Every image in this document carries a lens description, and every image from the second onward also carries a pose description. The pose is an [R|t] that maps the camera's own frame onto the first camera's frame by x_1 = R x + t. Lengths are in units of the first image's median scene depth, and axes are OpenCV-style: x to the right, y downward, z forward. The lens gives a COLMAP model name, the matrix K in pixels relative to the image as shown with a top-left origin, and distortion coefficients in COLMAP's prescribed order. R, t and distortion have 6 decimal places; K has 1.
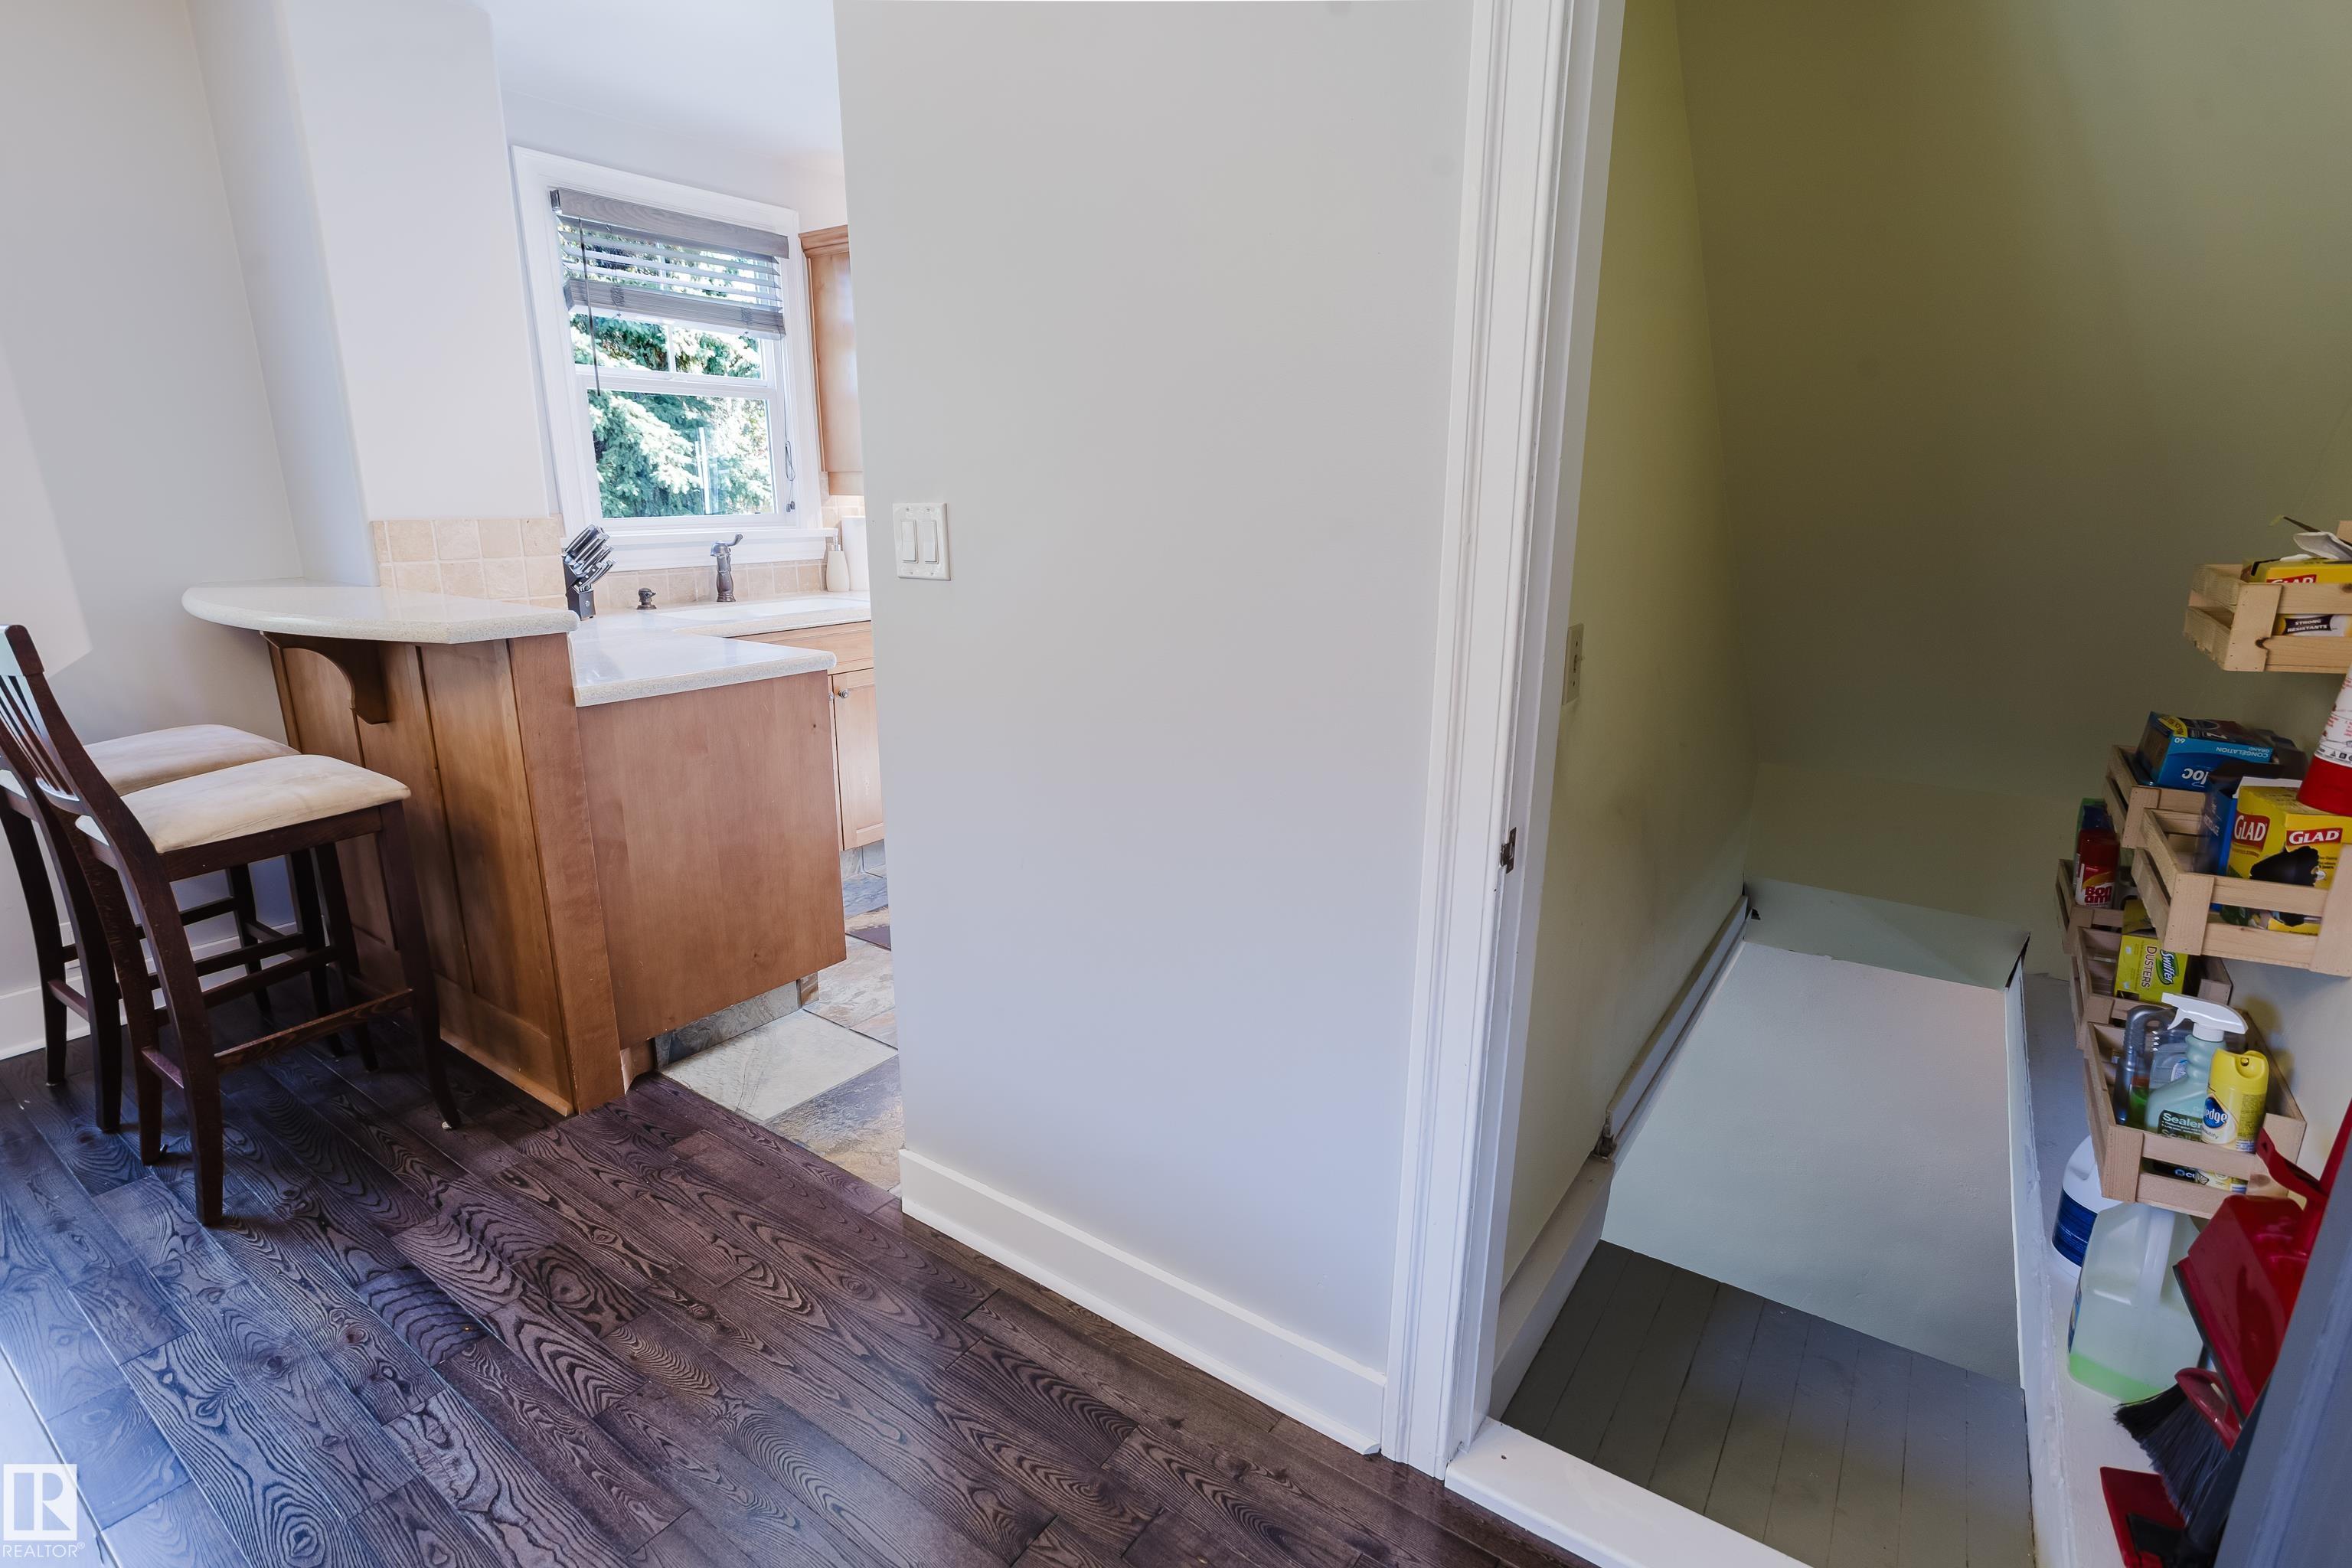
lens RADIAL K [[1134.4, 0, 1166.8], [0, 1134.4, 787.6], [0, 0, 1]] dist [-0.042211, 0.027607]
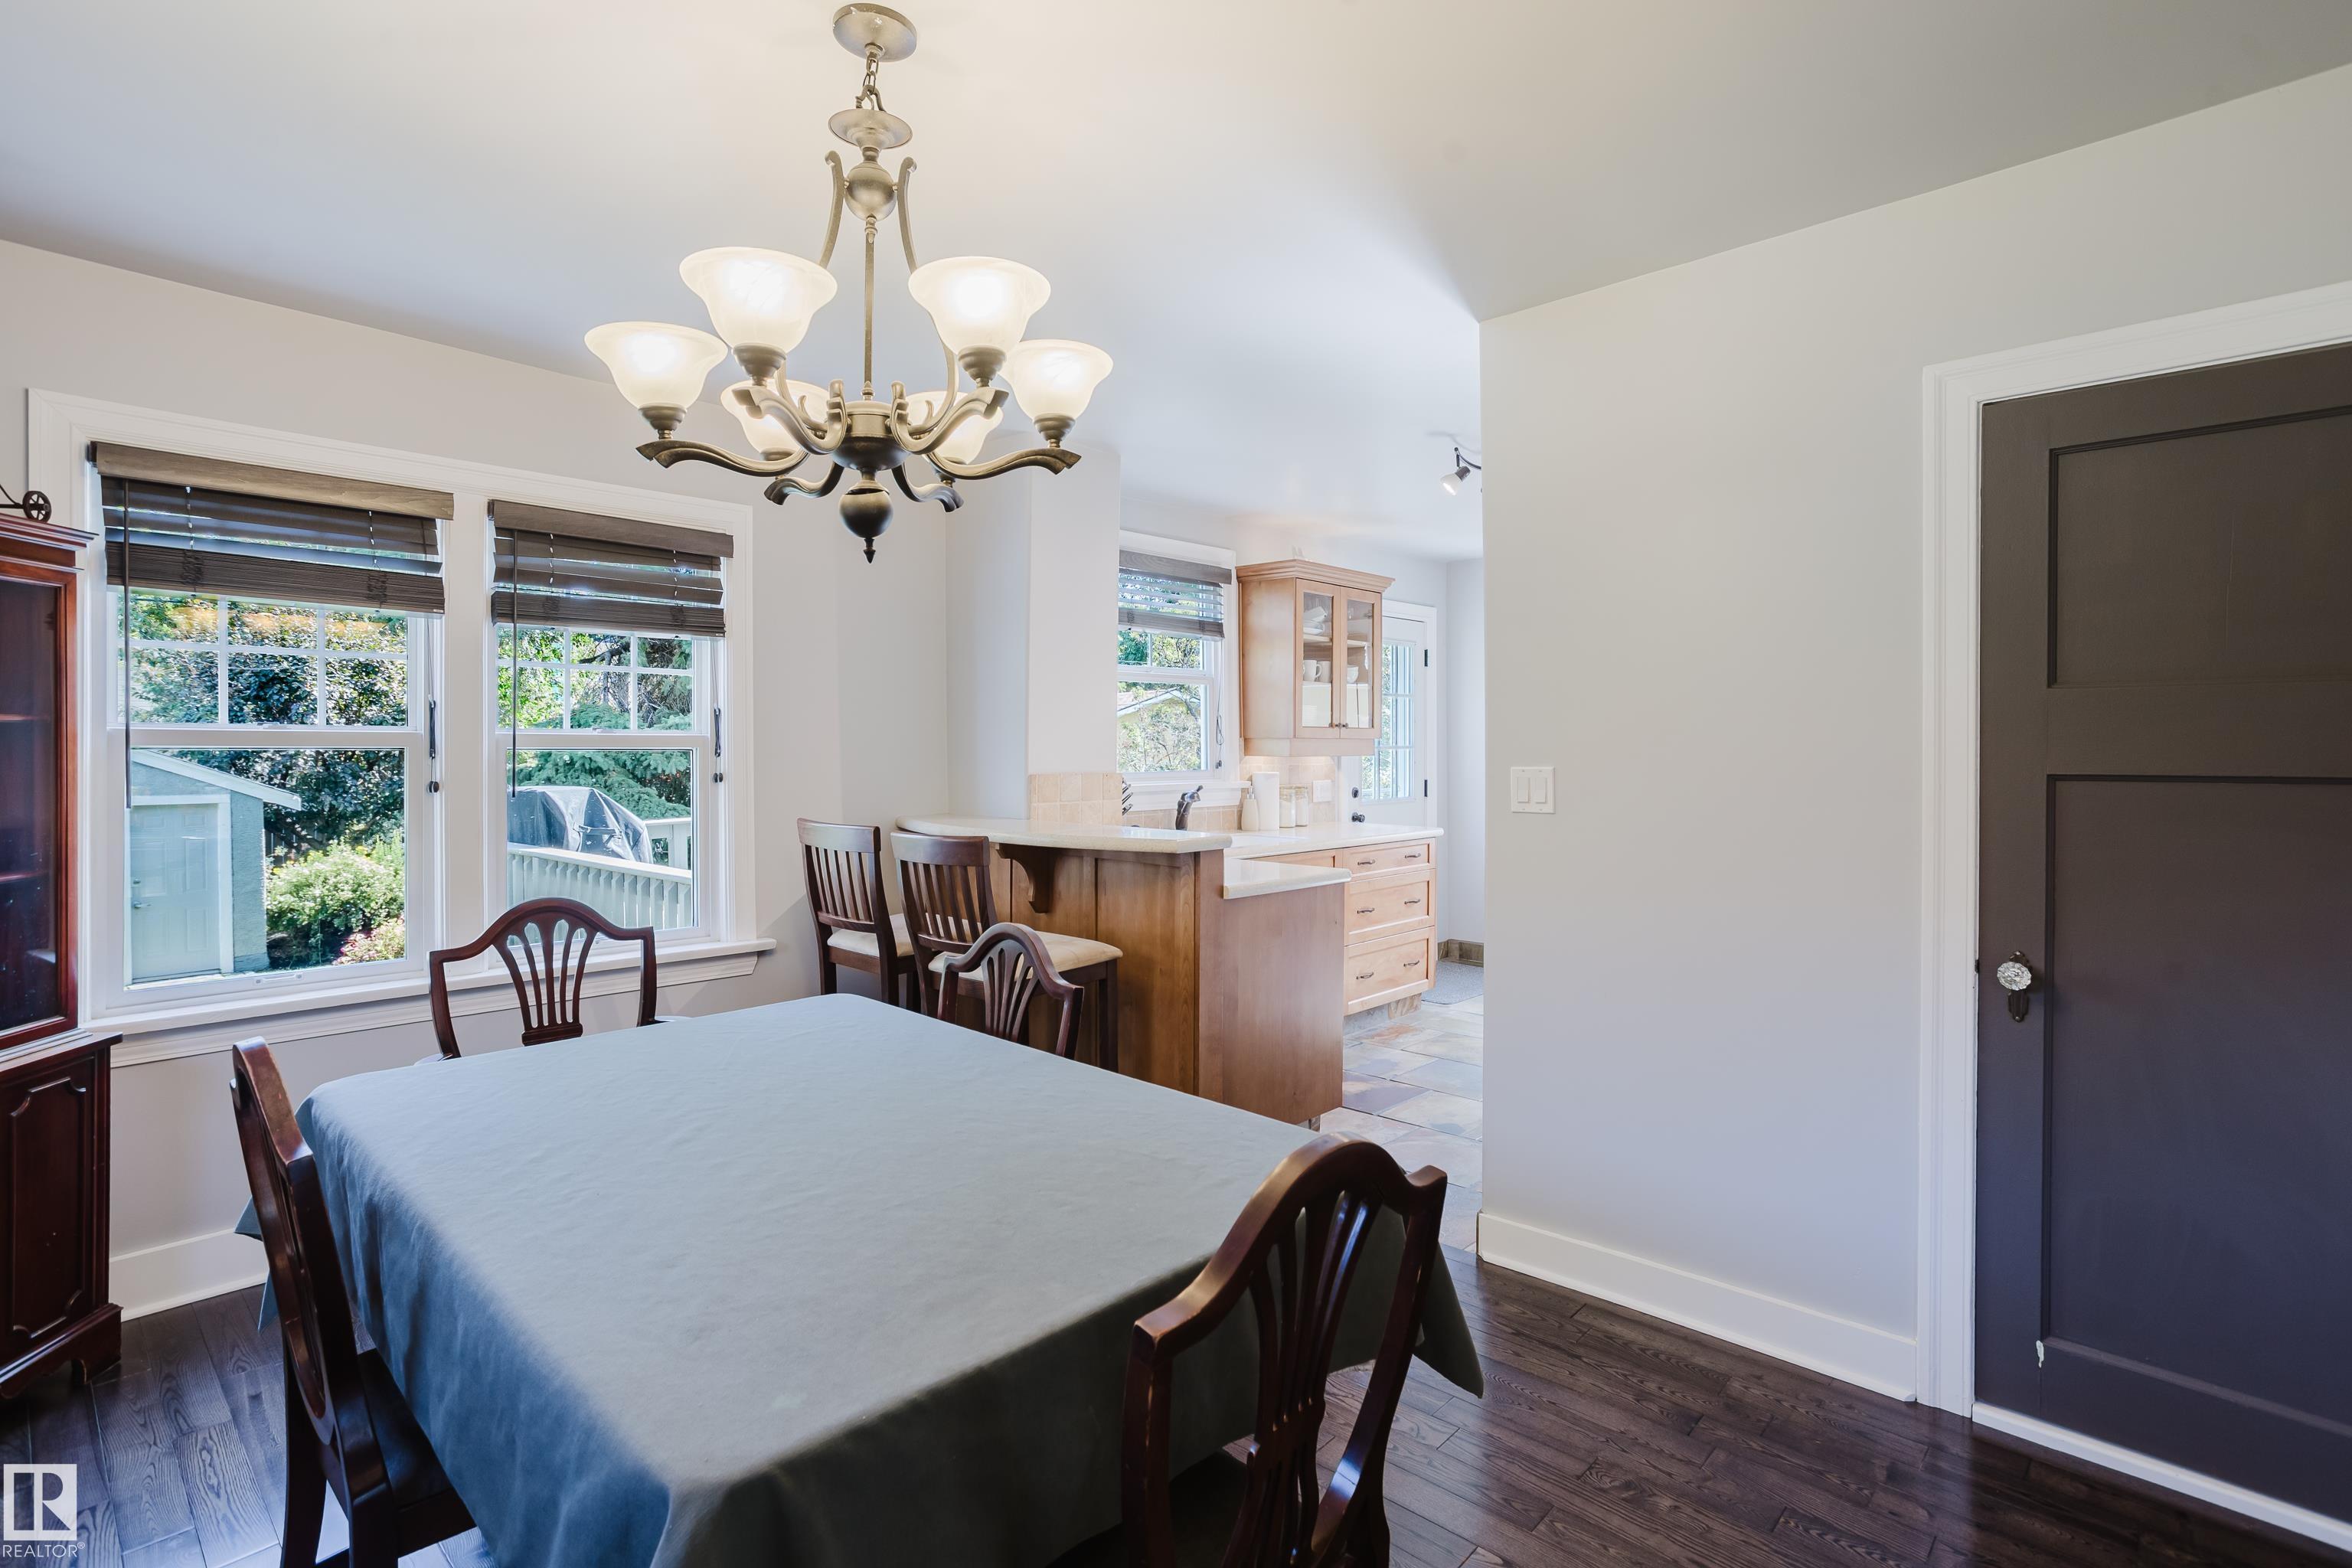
lens RADIAL K [[1151.0, 0, 1177.9], [0, 1151.0, 756.8], [0, 0, 1]] dist [-0.045947, 0.029422]
pose [[0.990305, -0.002218, -0.138891, -0.335956], [-0.031736, 0.969815, -0.241768, 0.101847], [0.135235, 0.243832, 0.960342, -0.451129]]
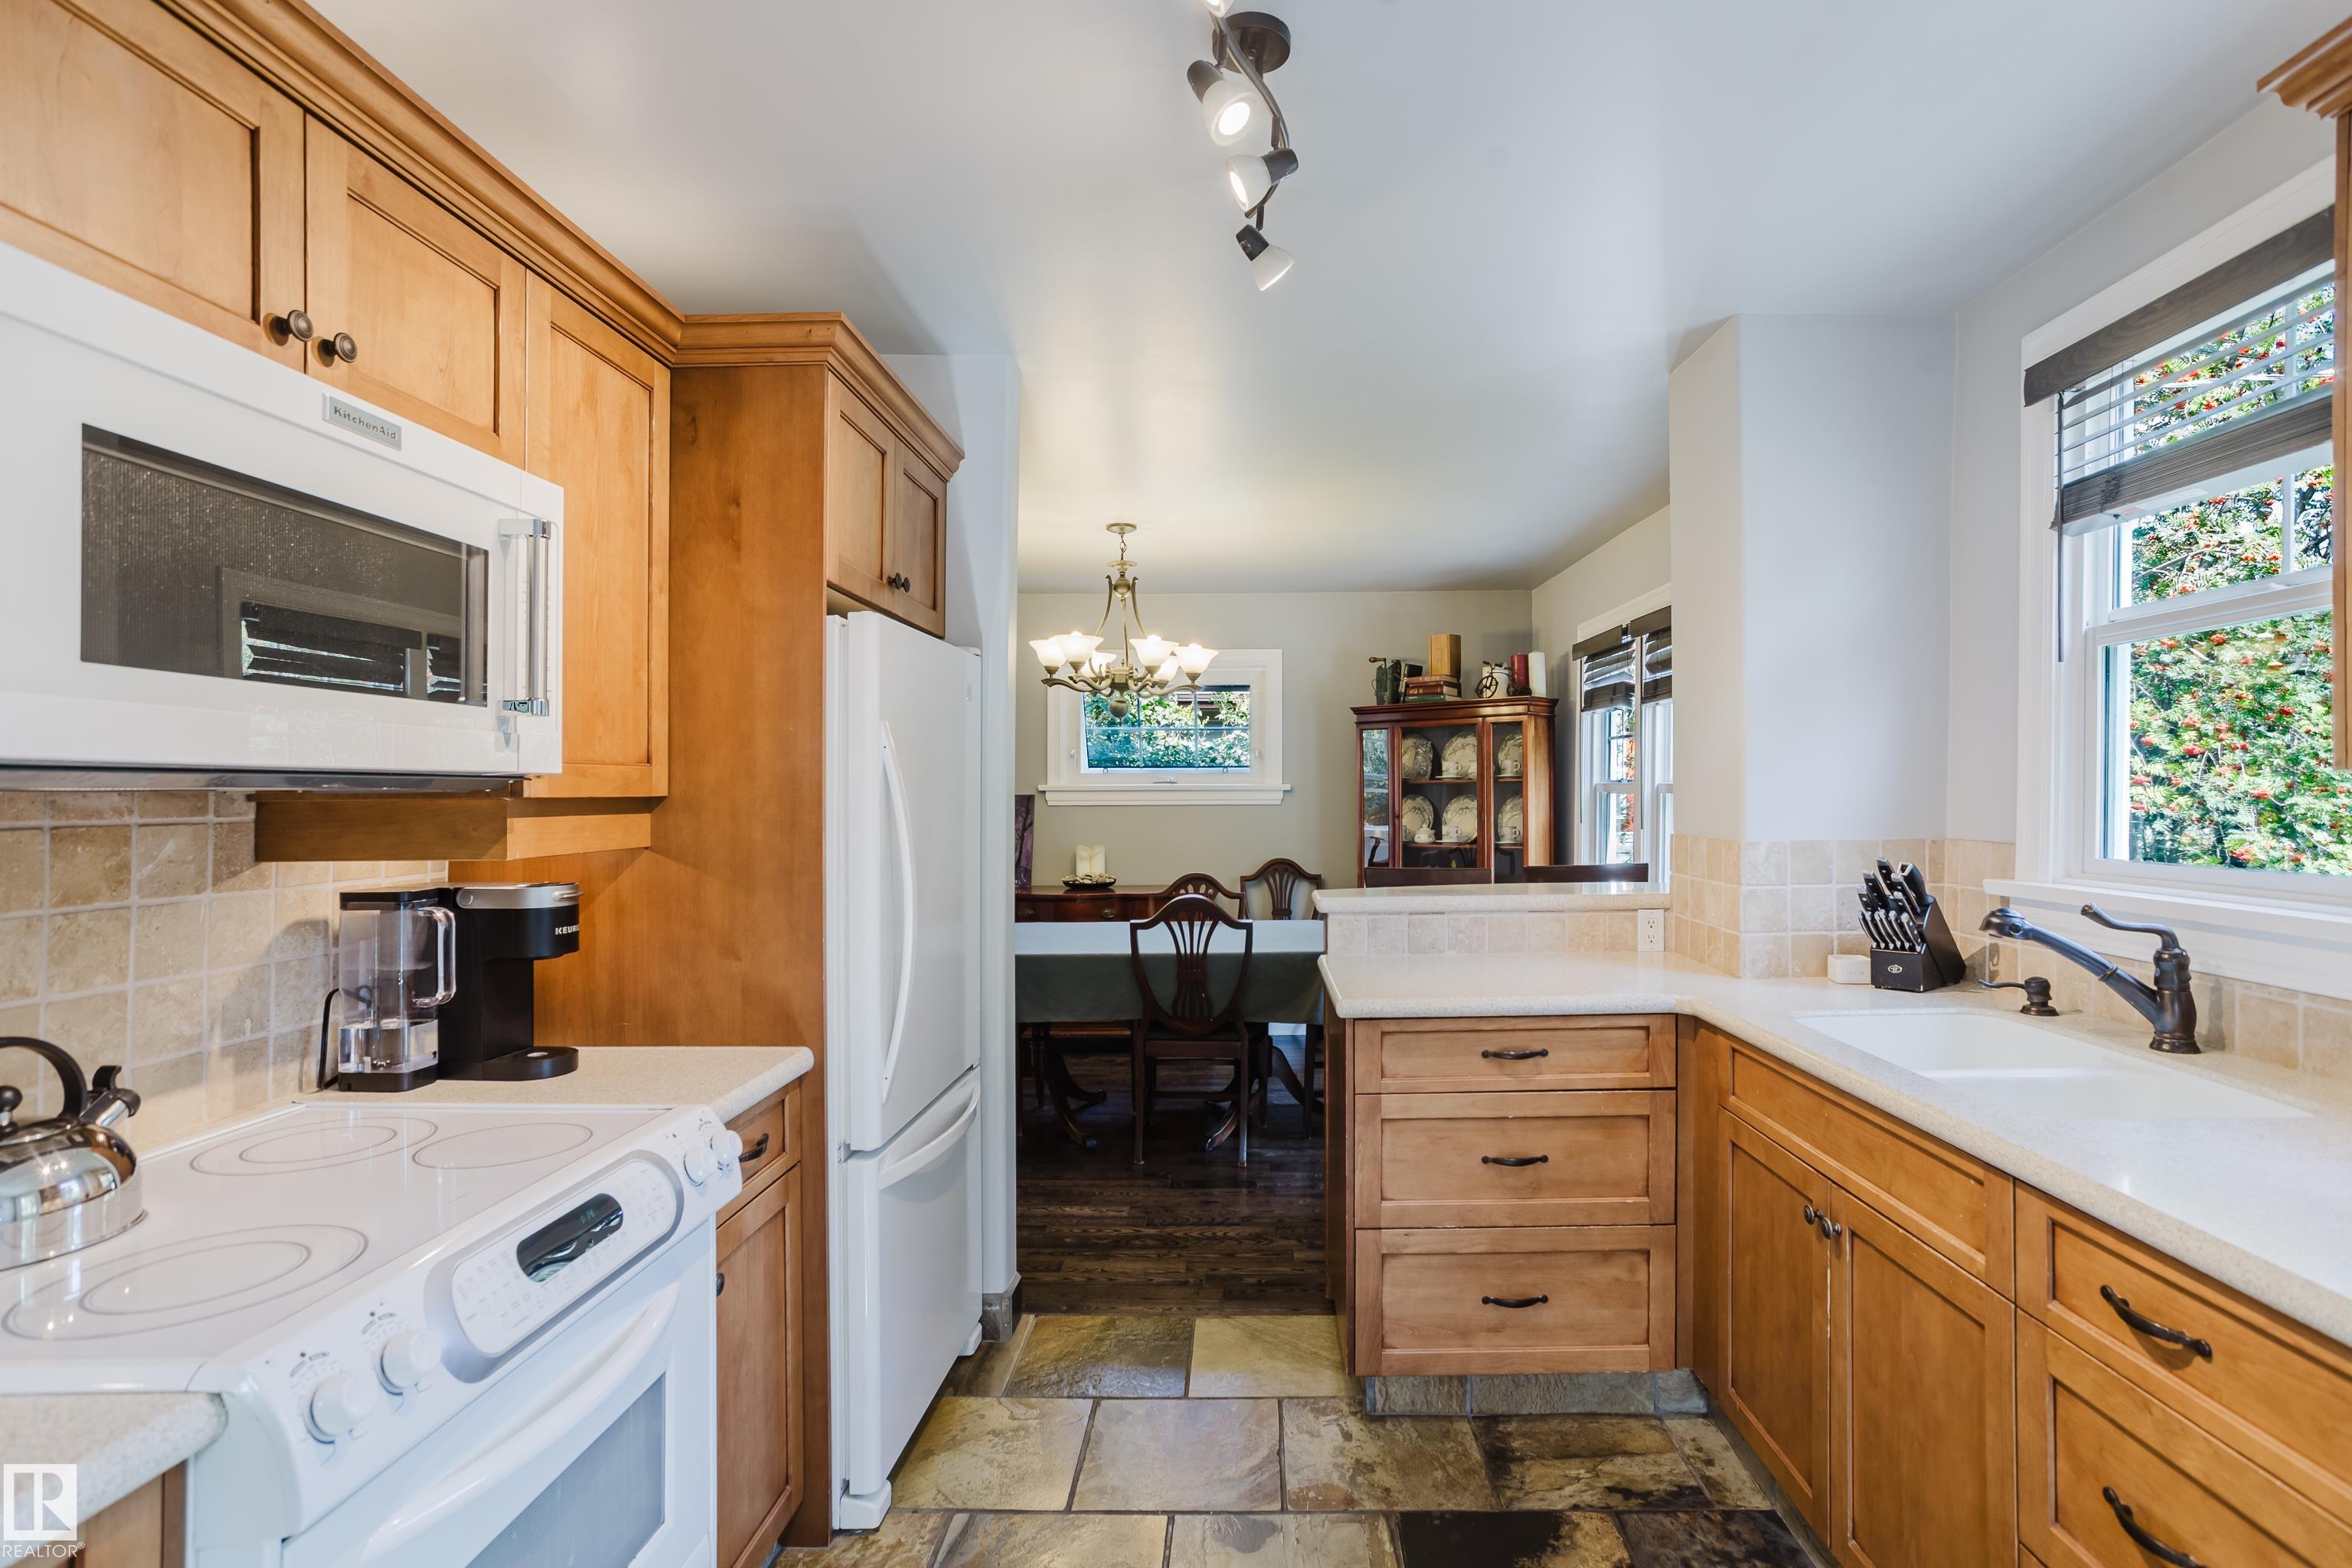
lens RADIAL K [[1134.4, 0, 1166.8], [0, 1134.4, 787.6], [0, 0, 1]] dist [-0.042211, 0.027607]
pose [[-0.840839, -0.000107, -0.541286, 0.292568], [-0.134604, 0.968629, 0.208903, -0.462289], [0.524283, 0.248513, -0.814475, 1.711299]]
